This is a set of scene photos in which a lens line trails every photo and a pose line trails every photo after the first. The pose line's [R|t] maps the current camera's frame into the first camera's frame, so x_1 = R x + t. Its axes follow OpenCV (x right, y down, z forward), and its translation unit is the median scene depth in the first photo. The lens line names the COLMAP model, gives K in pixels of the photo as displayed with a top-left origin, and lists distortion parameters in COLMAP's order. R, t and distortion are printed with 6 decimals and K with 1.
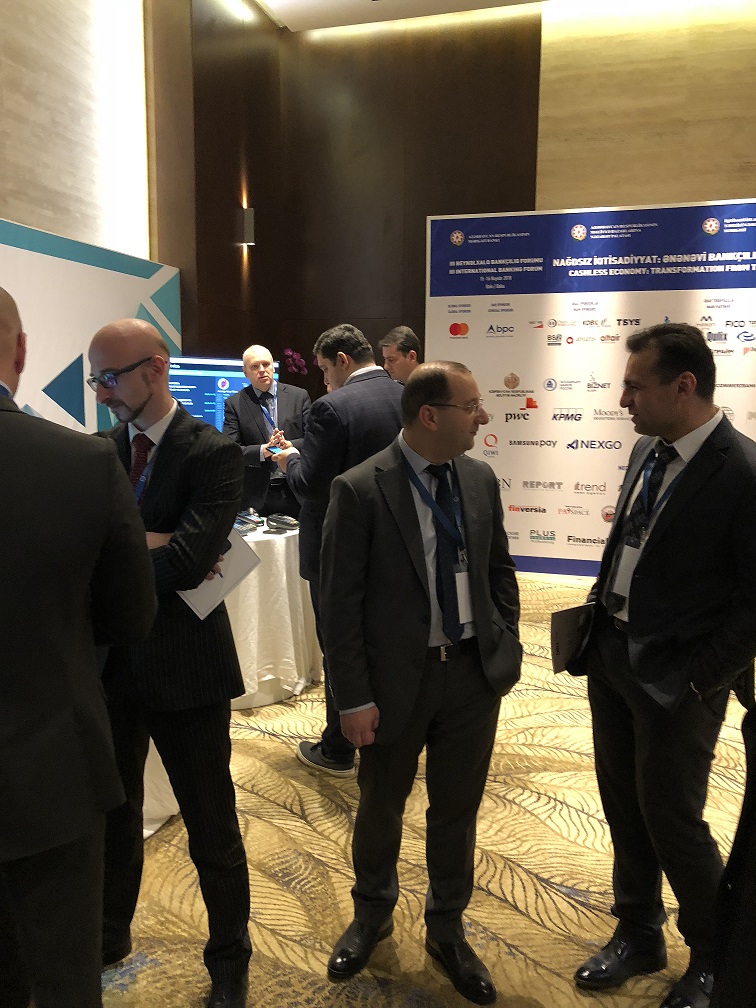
lens RADIAL K [[836.1, 0, 370.9], [0, 836.1, 501.2], [0, 0, 1]] dist [0.028037, -0.021897]
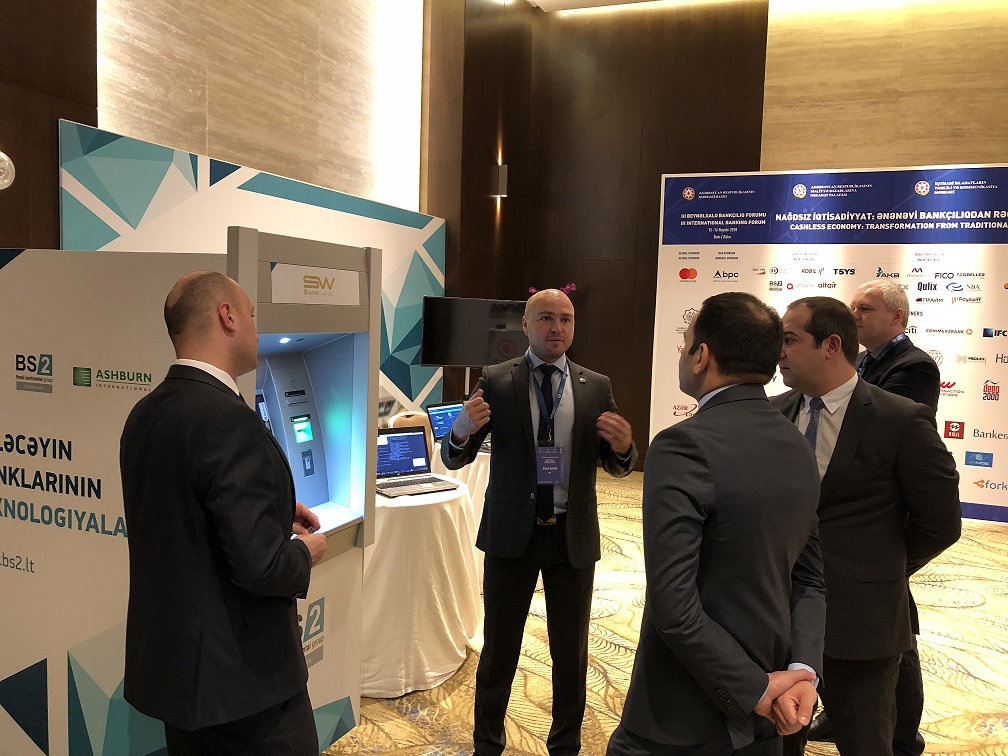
lens RADIAL K [[864.9, 0, 507.5], [0, 864.9, 373.5], [0, 0, 1]] dist [0.027352, 0.009937]
pose [[0.996399, 0.028290, -0.079933, -0.040157], [-0.032727, 0.997964, -0.054747, -0.001684], [0.078221, 0.057166, 0.995296, -0.166358]]
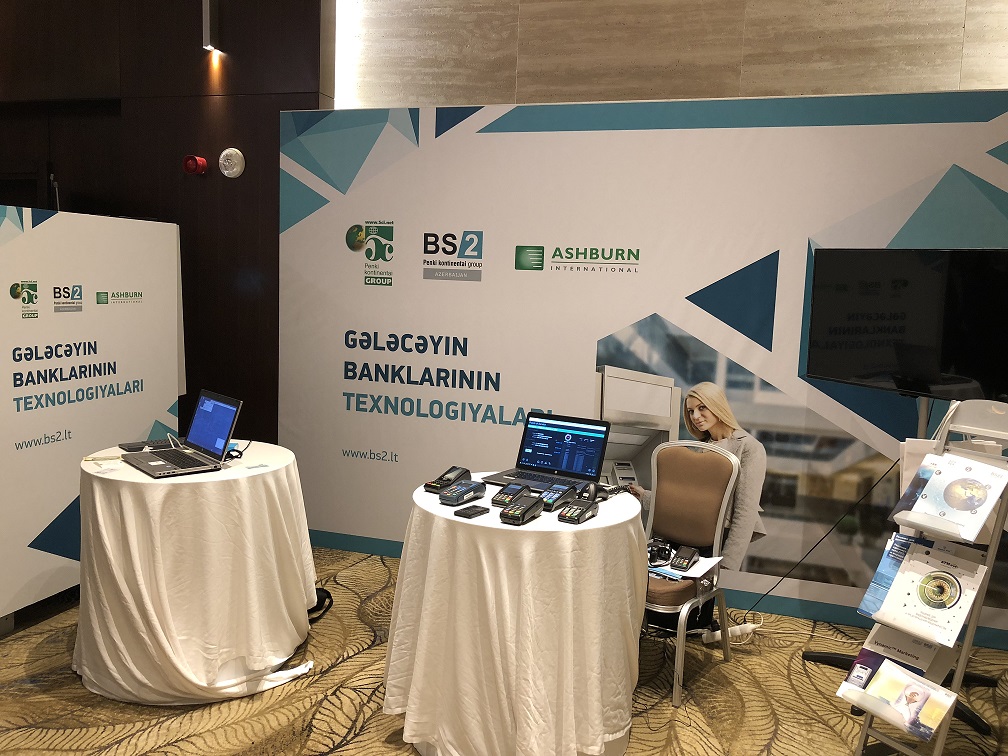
lens RADIAL K [[836.1, 0, 512.8], [0, 836.1, 355.5], [0, 0, 1]] dist [0.028037, -0.021897]
pose [[-0.027951, 0.082100, -0.996232, 0.328006], [-0.163324, 0.982854, 0.085580, -0.093164], [0.986177, 0.165100, -0.014063, 0.665236]]
